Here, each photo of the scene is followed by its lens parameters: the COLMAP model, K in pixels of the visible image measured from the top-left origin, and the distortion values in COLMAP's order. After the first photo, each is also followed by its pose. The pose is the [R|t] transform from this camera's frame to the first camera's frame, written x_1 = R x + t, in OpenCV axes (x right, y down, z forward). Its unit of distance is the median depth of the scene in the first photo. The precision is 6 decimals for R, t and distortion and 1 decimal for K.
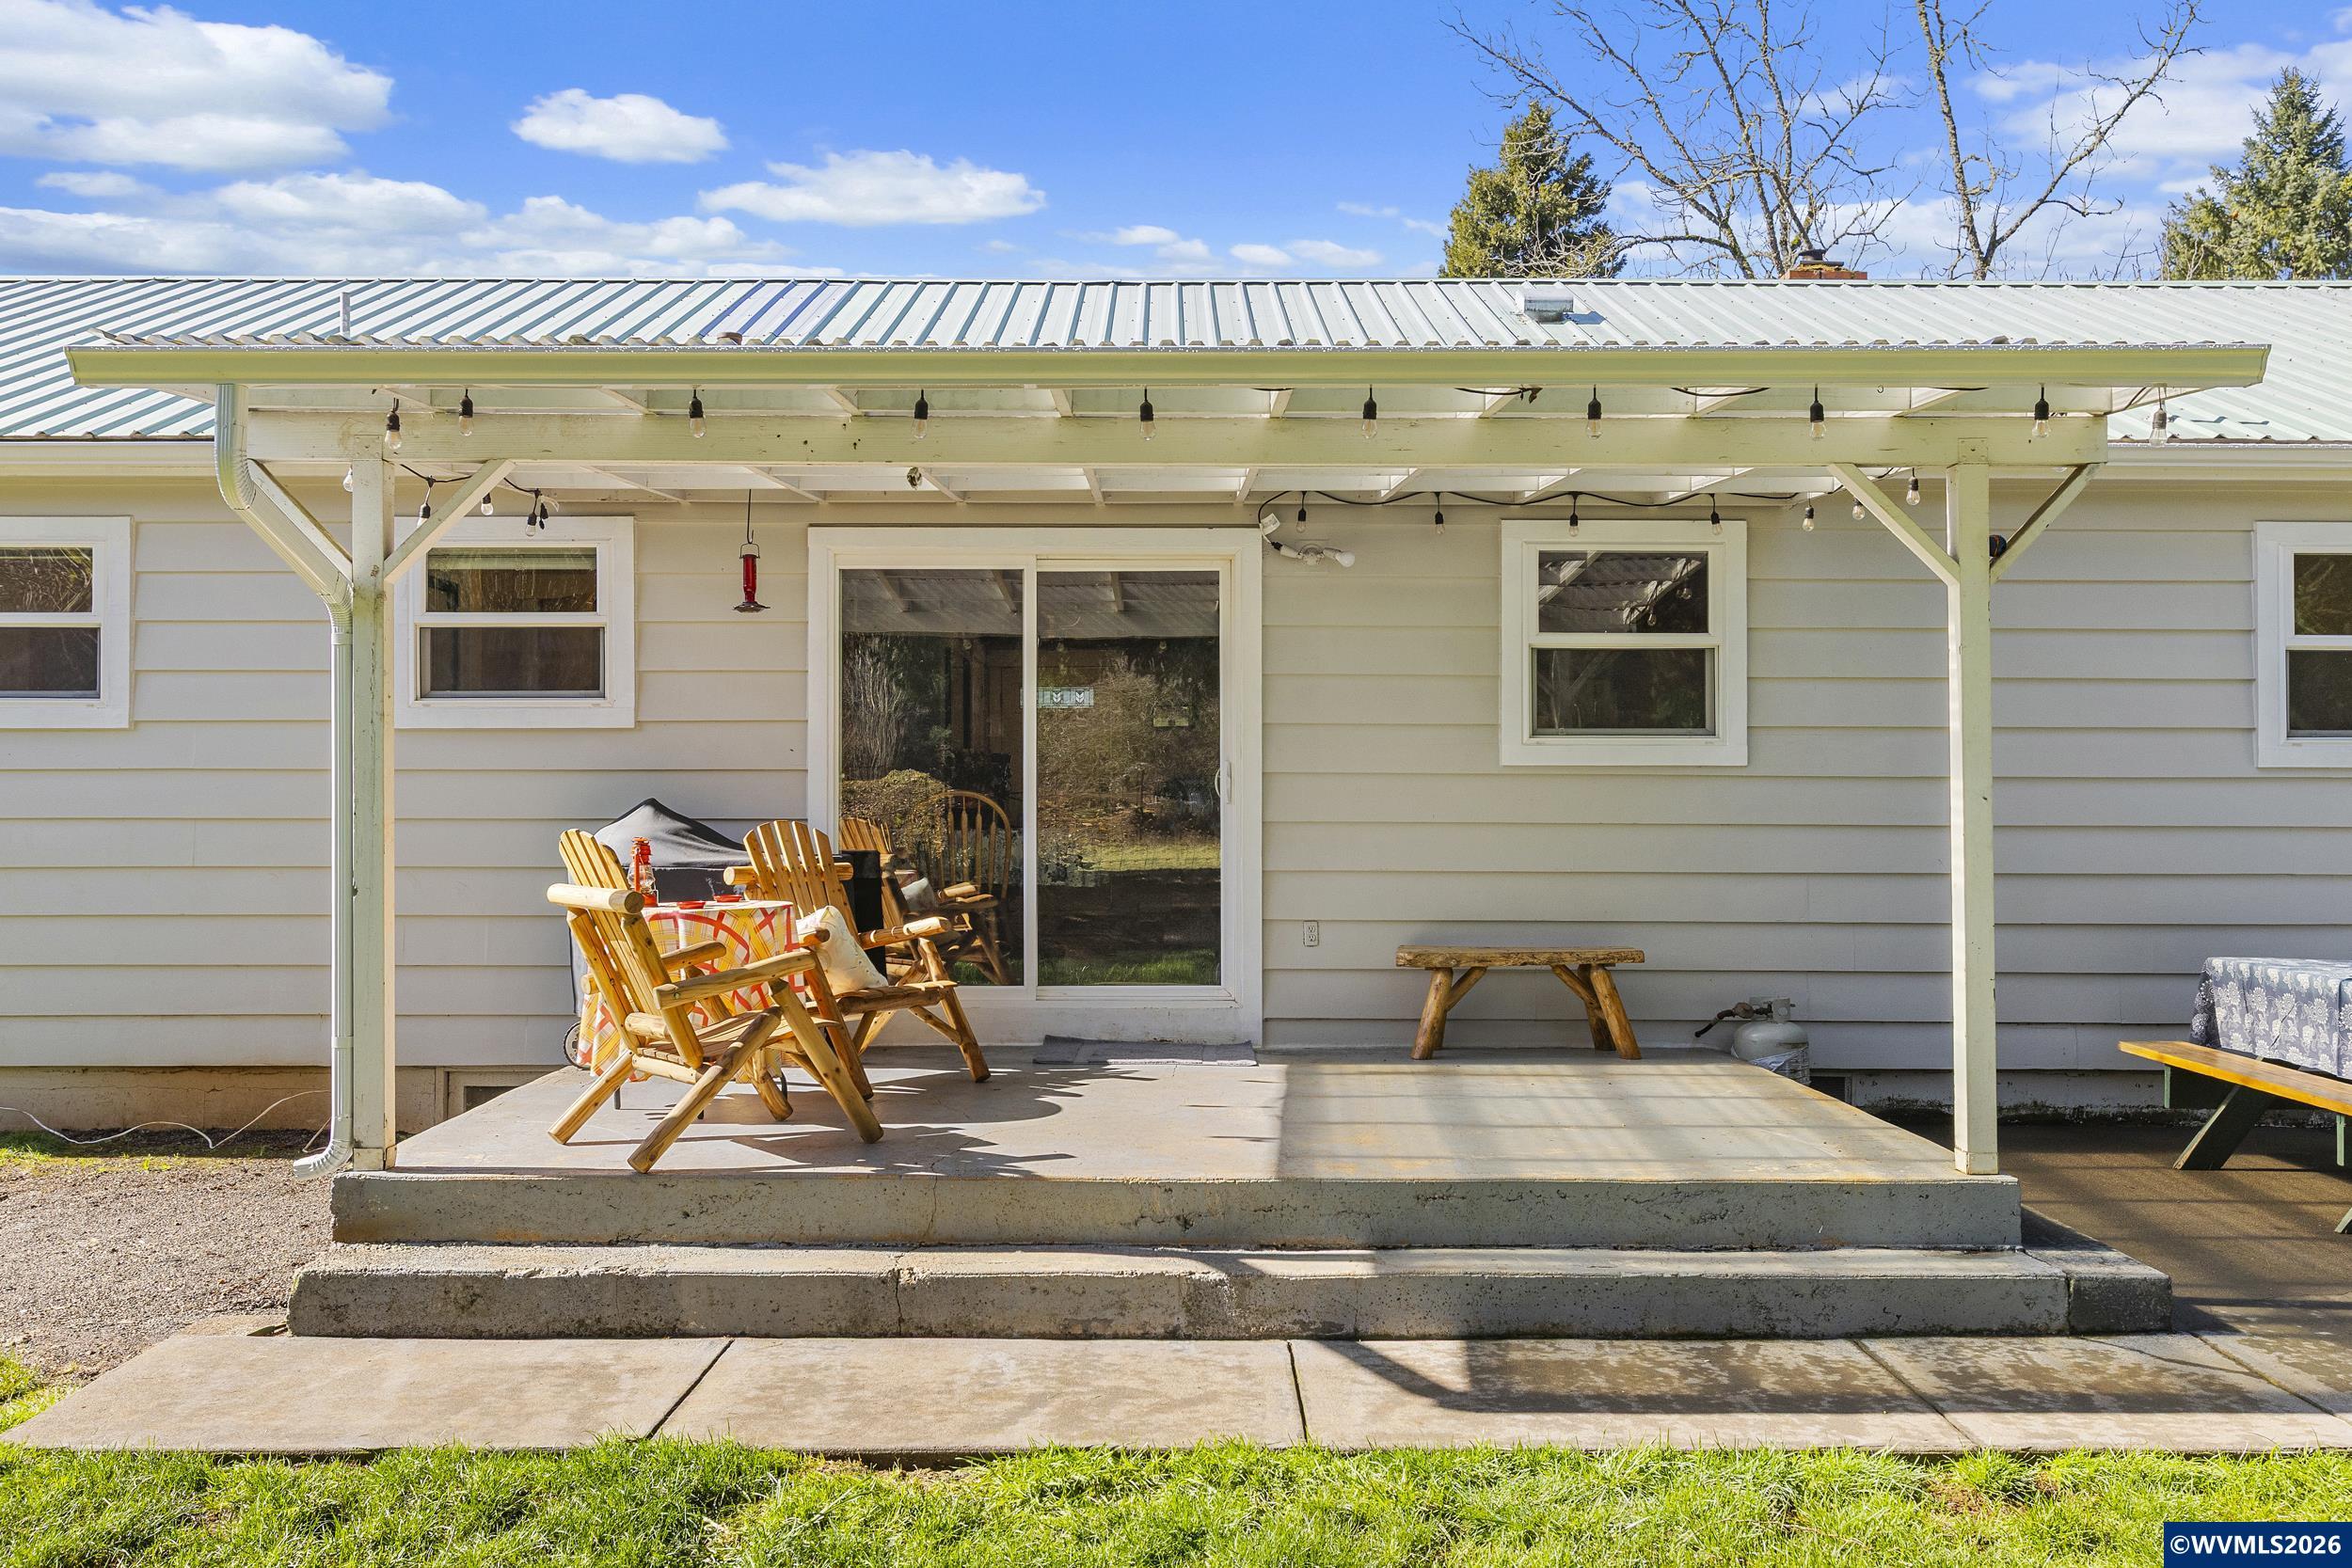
lens RADIAL K [[2157.0, 0, 1169.4], [0, 2157.0, 784.7], [0, 0, 1]] dist [0.012020, -0.009314]
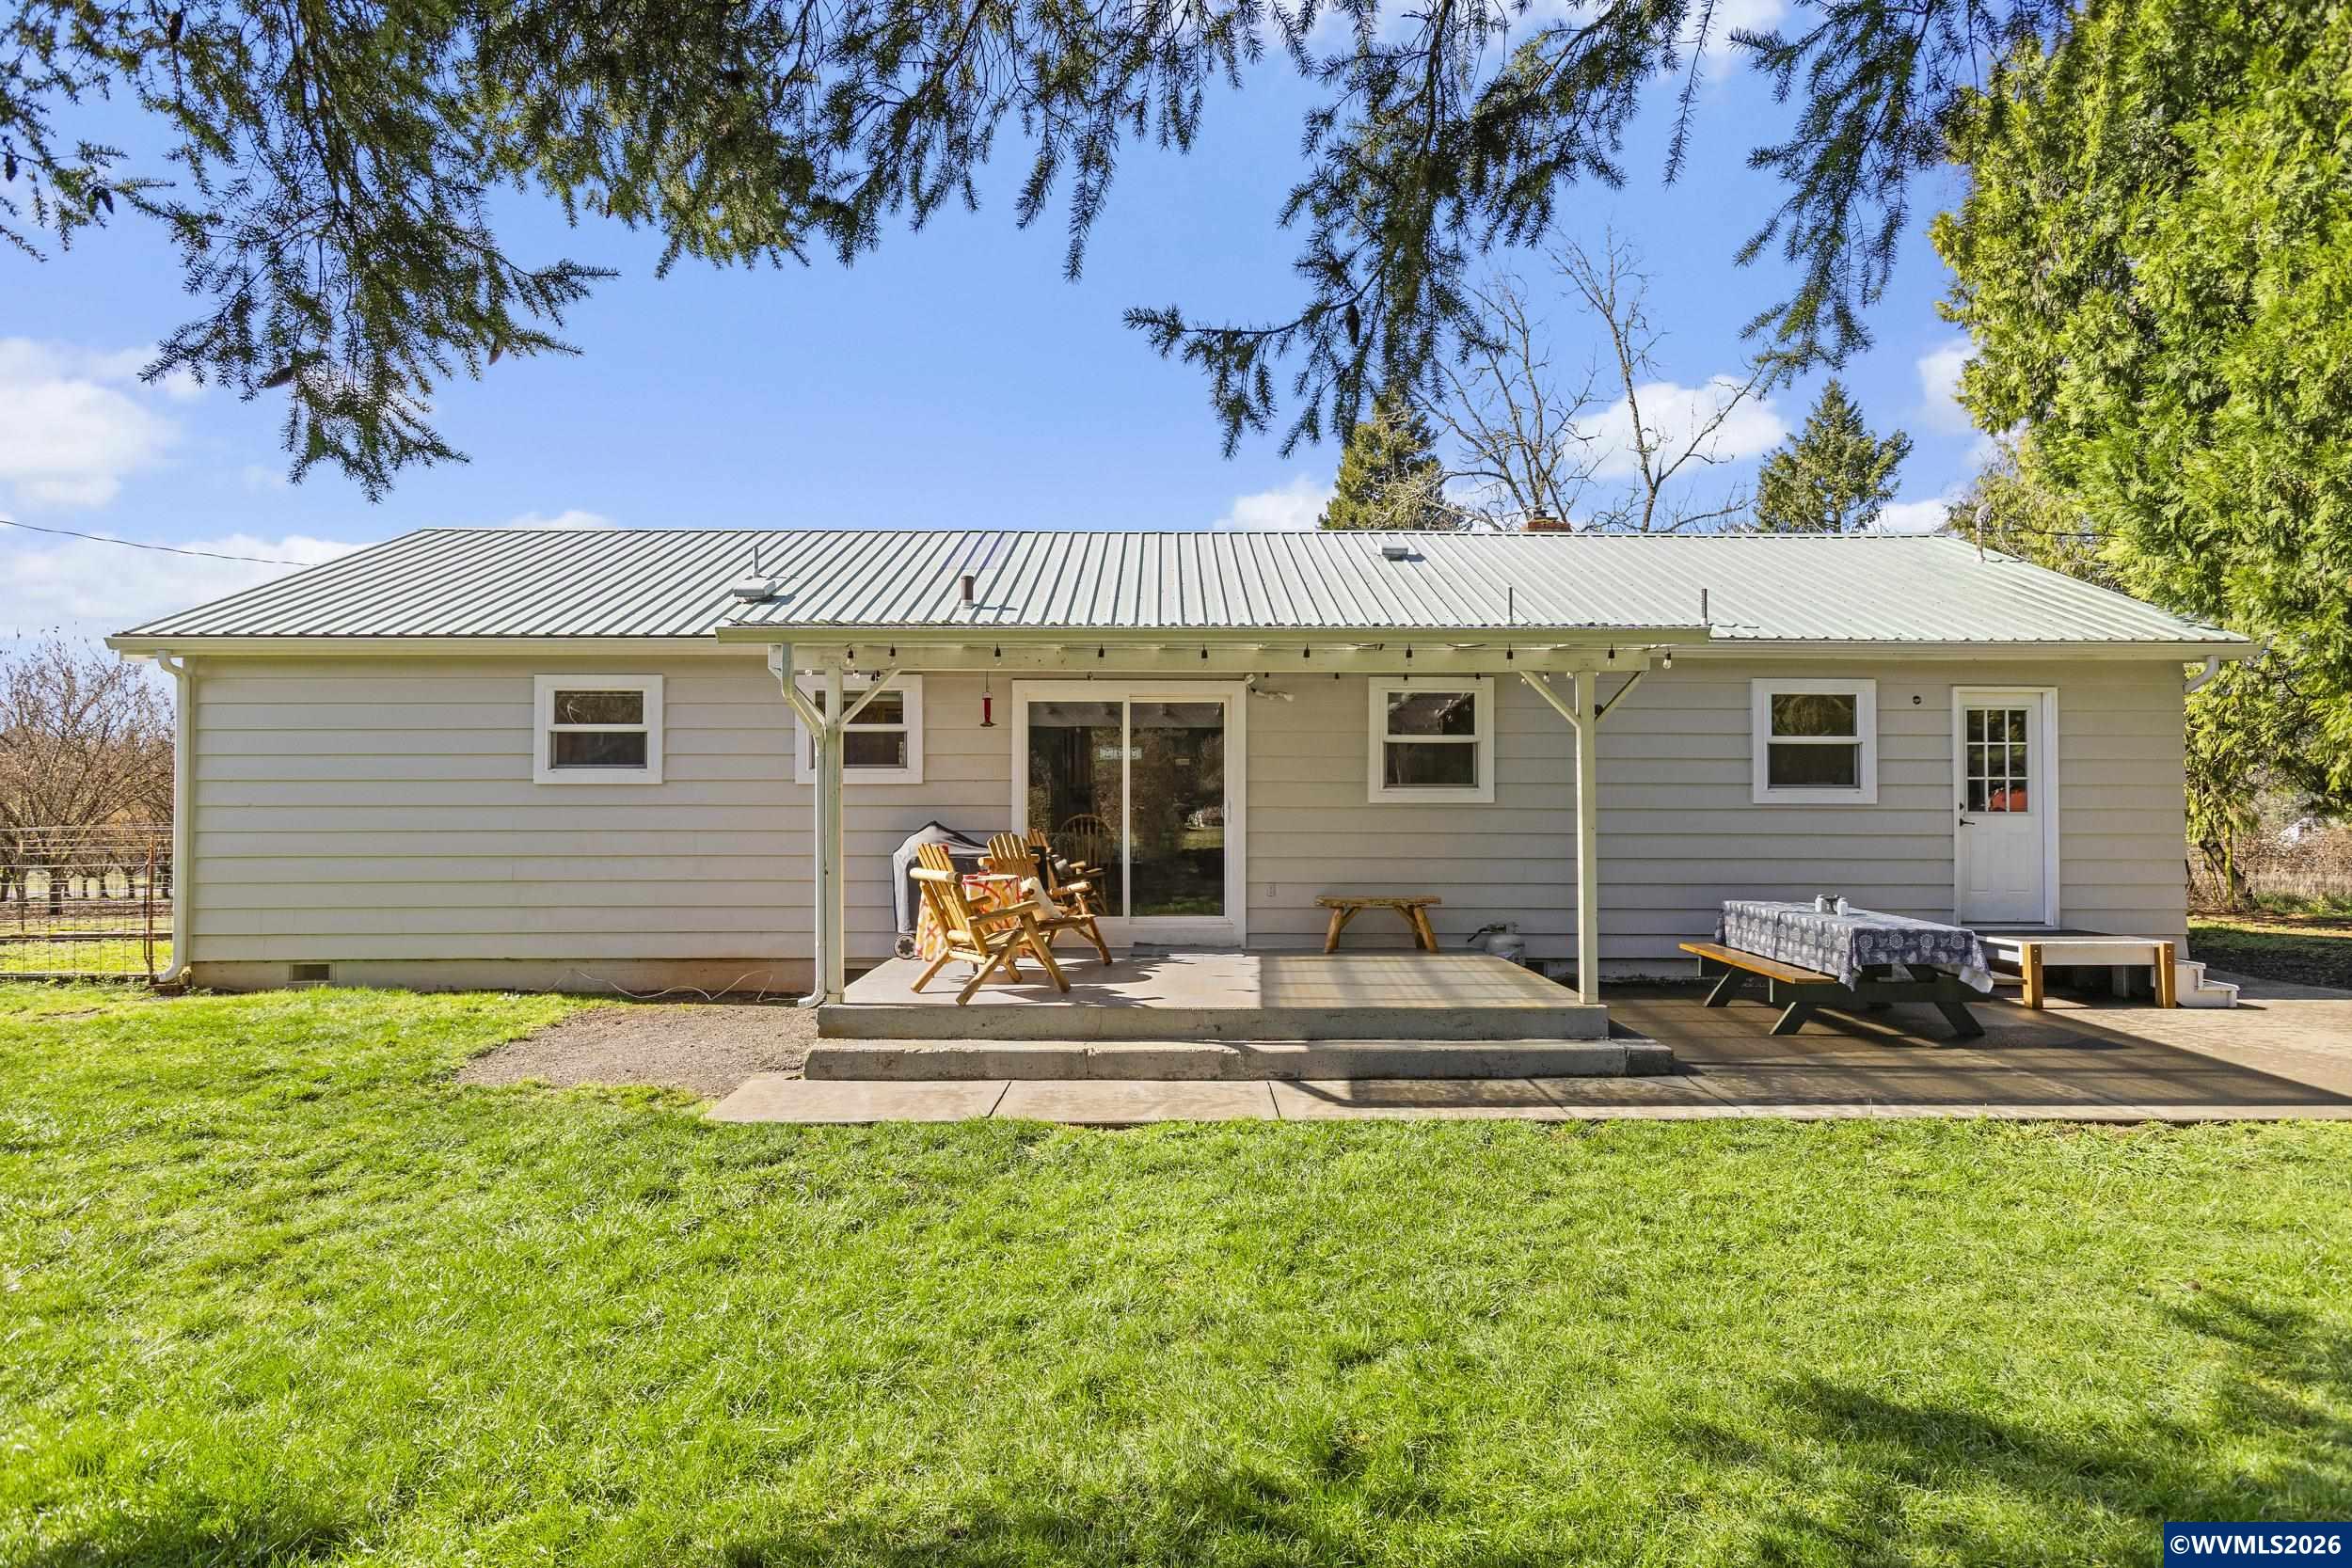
lens RADIAL K [[1411.6, 0, 1182.4], [0, 1411.6, 775.3], [0, 0, 1]] dist [-0.004212, 0.008362]
pose [[0.999858, 0.000096, 0.016825, -0.040395], [-0.000001, 0.999984, -0.005625, -0.030053], [-0.016825, 0.005624, 0.999843, -0.306237]]
